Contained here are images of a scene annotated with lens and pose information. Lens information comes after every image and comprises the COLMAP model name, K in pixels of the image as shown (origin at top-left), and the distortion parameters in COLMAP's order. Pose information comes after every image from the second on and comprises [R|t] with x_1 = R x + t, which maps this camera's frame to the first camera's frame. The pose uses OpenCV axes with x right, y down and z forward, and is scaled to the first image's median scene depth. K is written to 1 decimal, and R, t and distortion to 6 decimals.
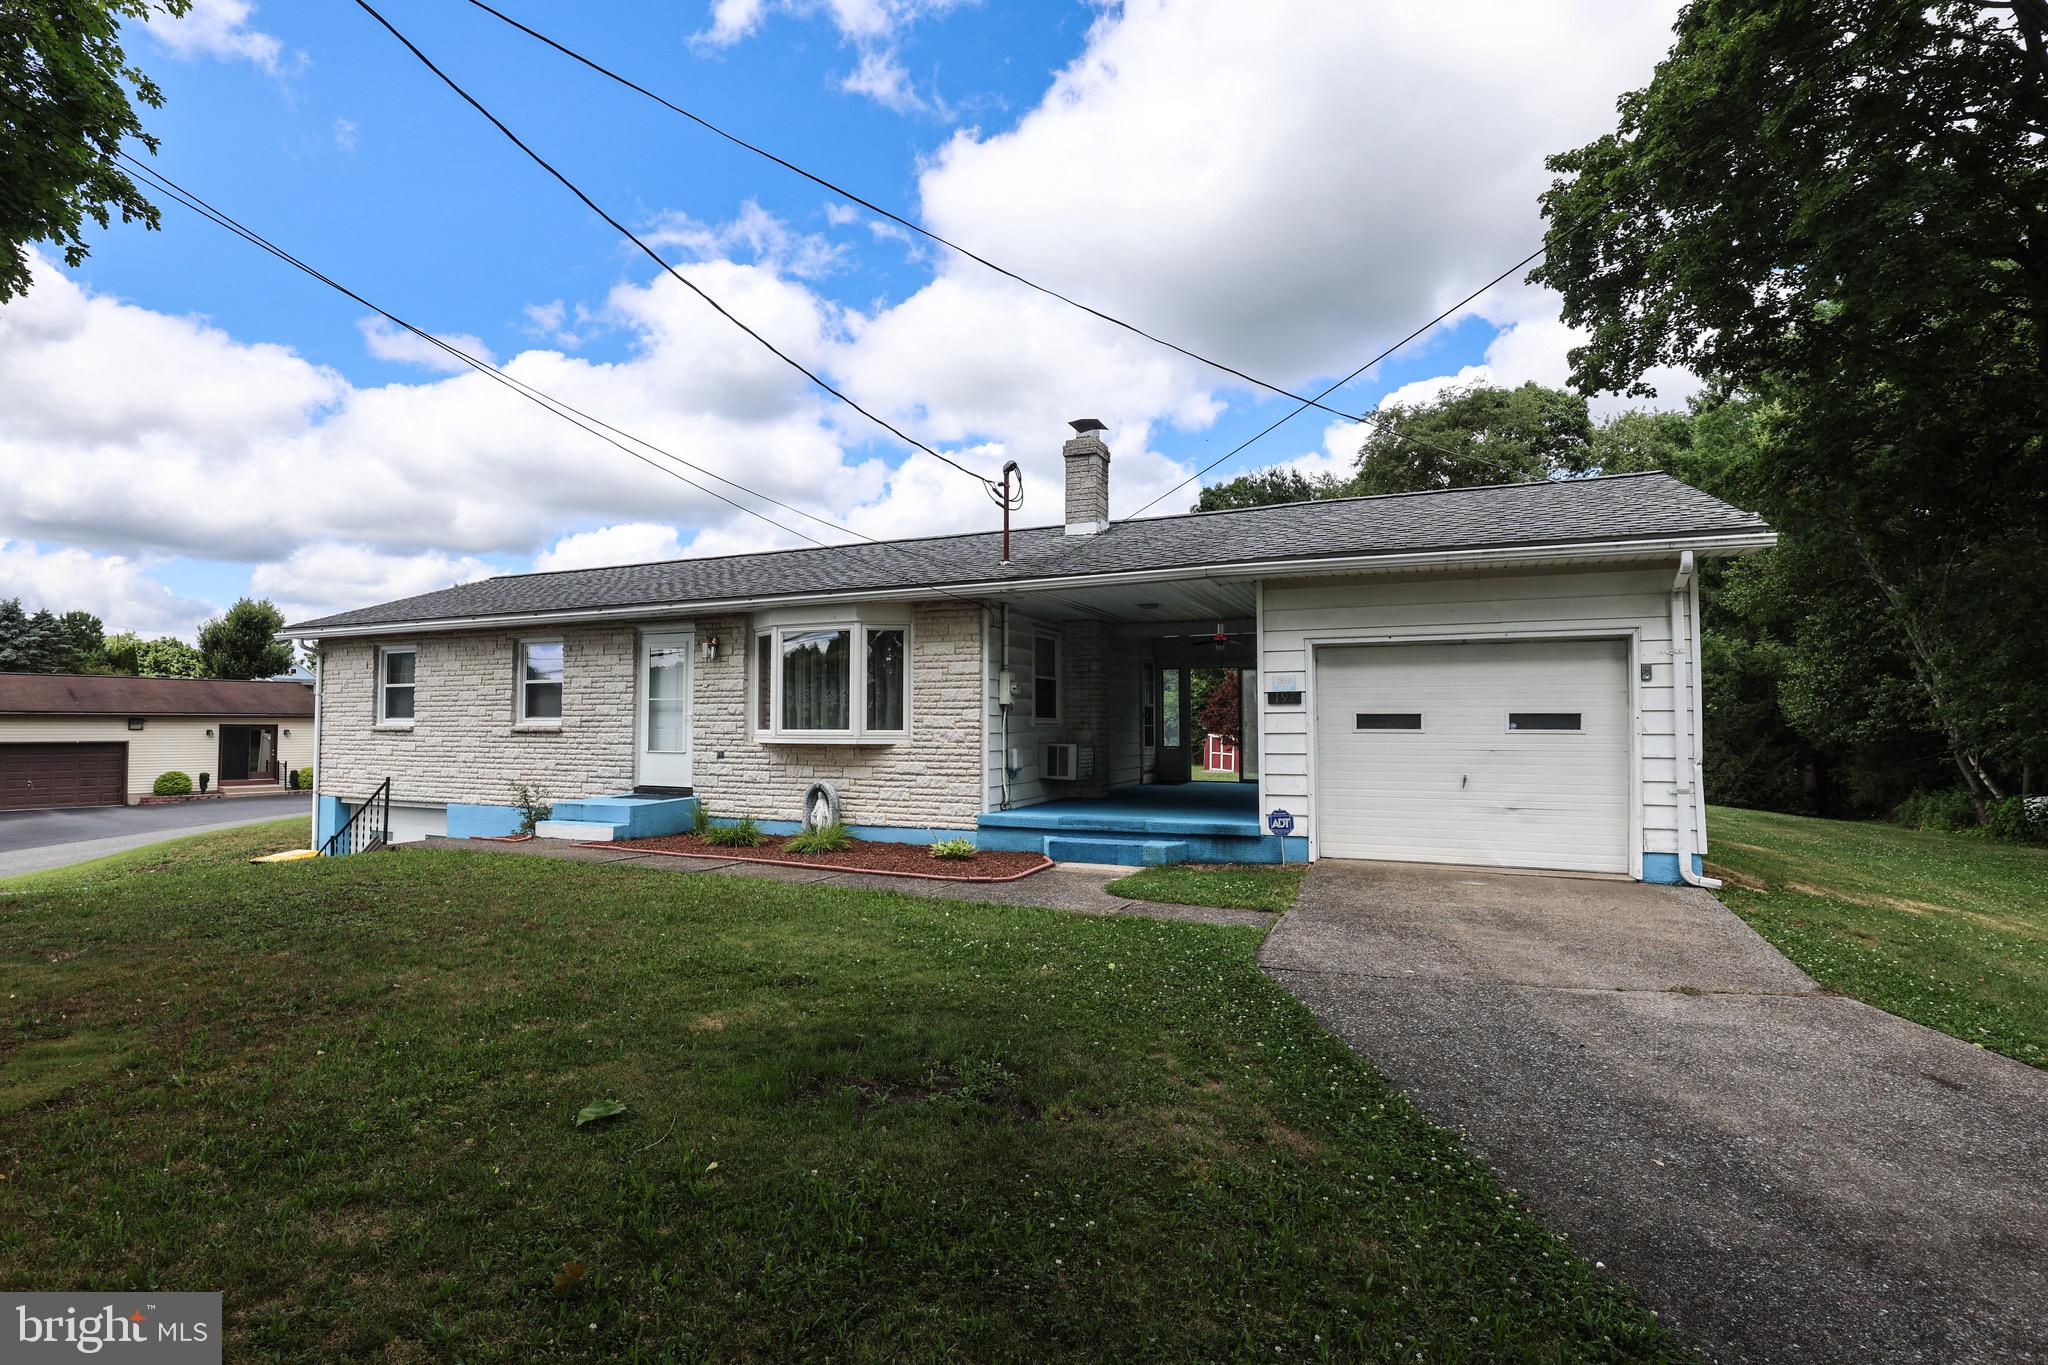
lens RADIAL K [[977.2, 0, 981.6], [0, 977.2, 676.8], [0, 0, 1]] dist [-0.027080, -0.001827]
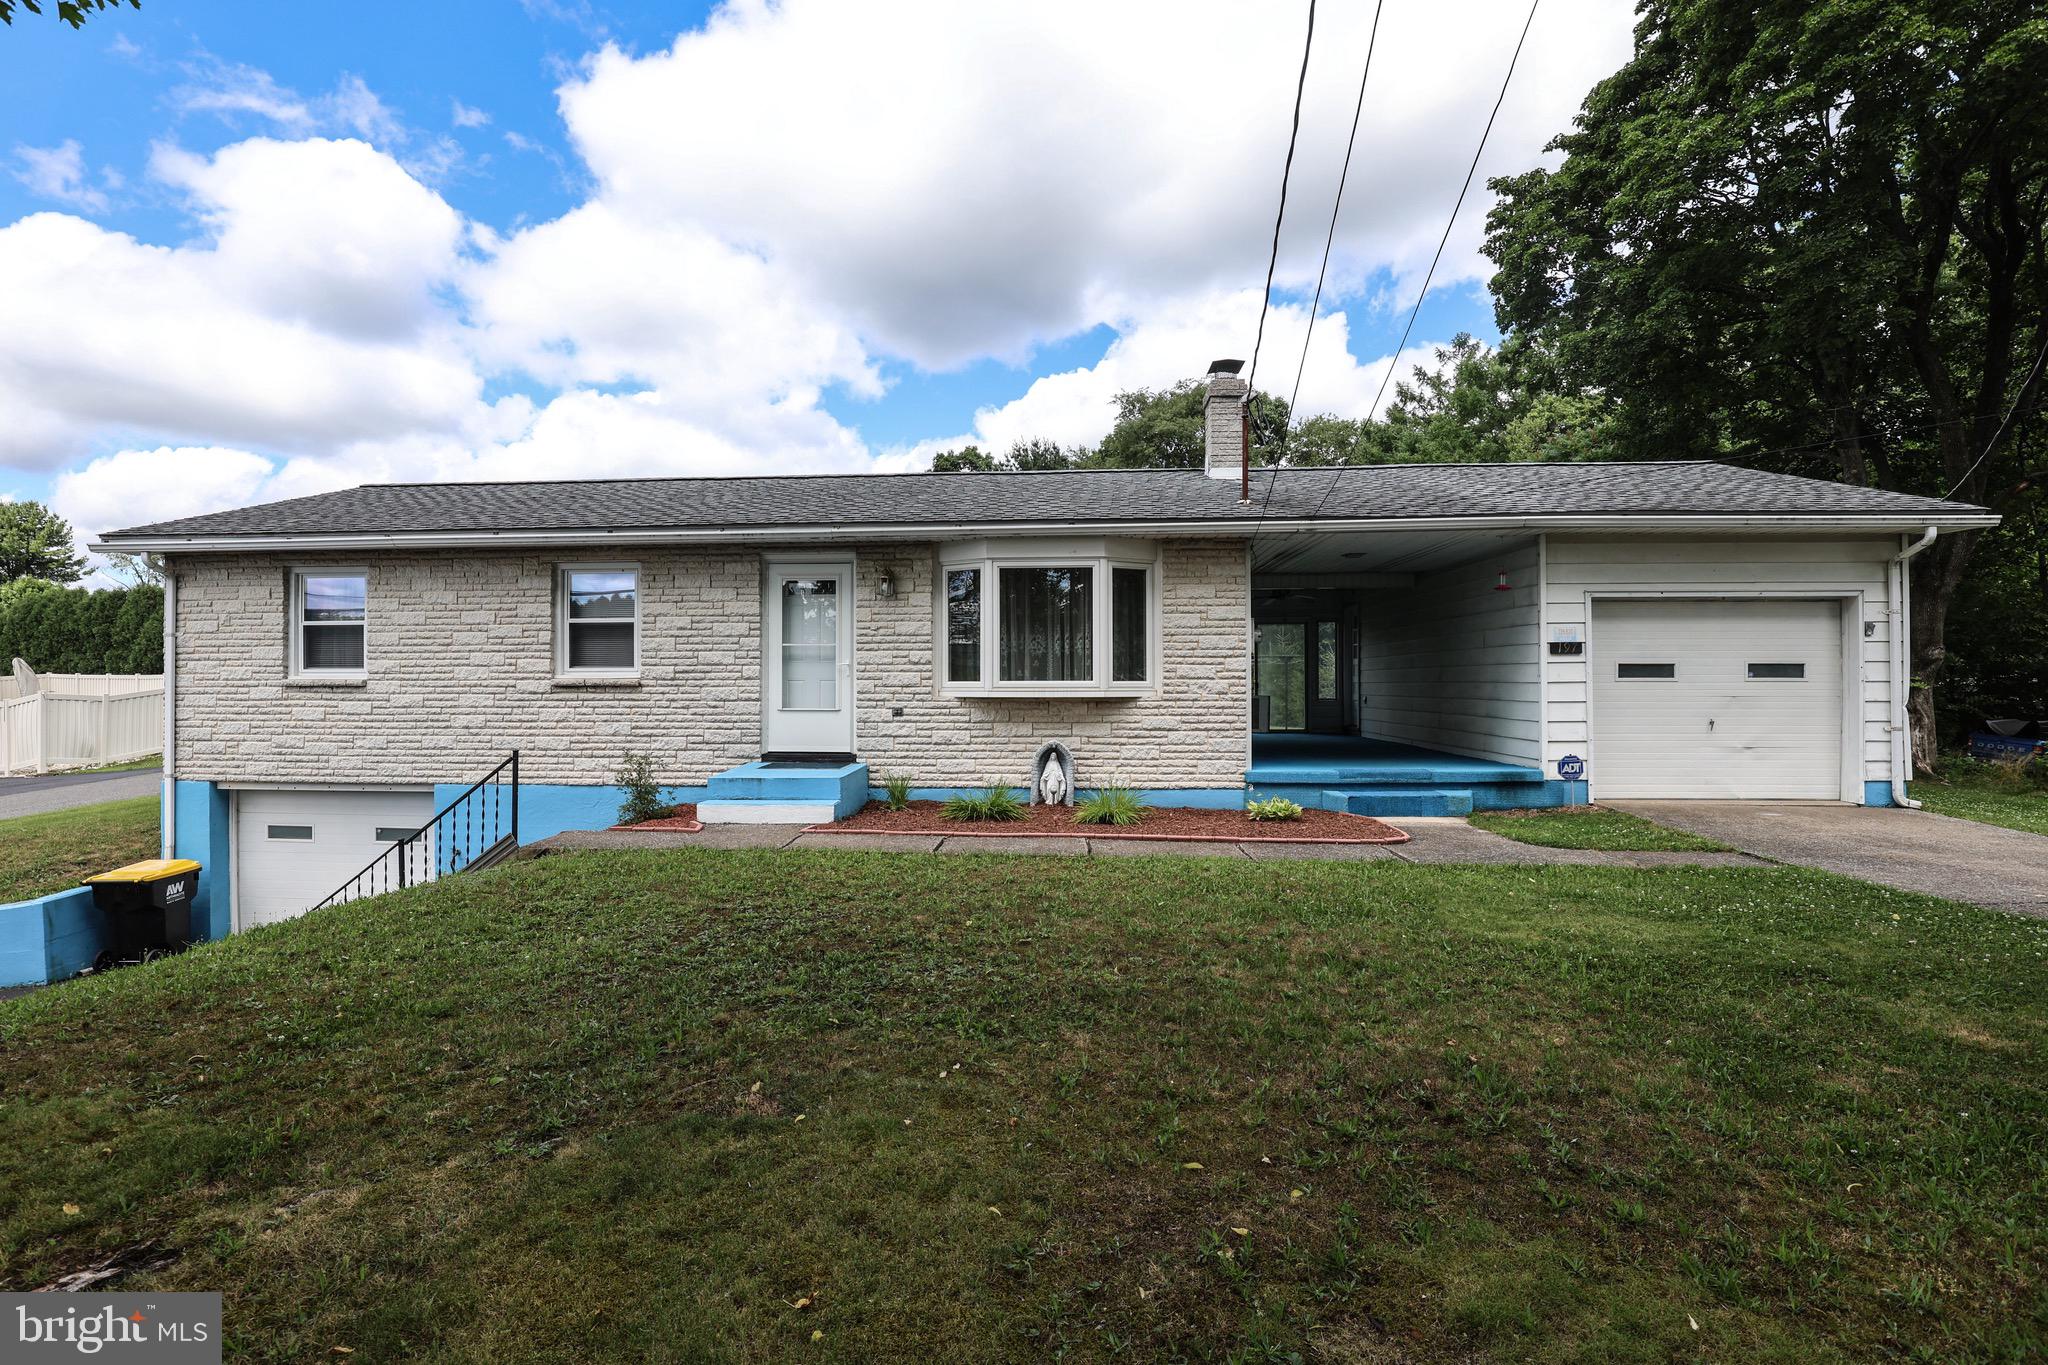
lens RADIAL K [[977.2, 0, 997.1], [0, 977.2, 671.6], [0, 0, 1]] dist [-0.027080, -0.001827]
pose [[0.935027, 0.004981, 0.354542, -0.459161], [-0.015586, 0.999512, 0.027063, 0.020864], [-0.354234, -0.030830, 0.934648, 0.183536]]
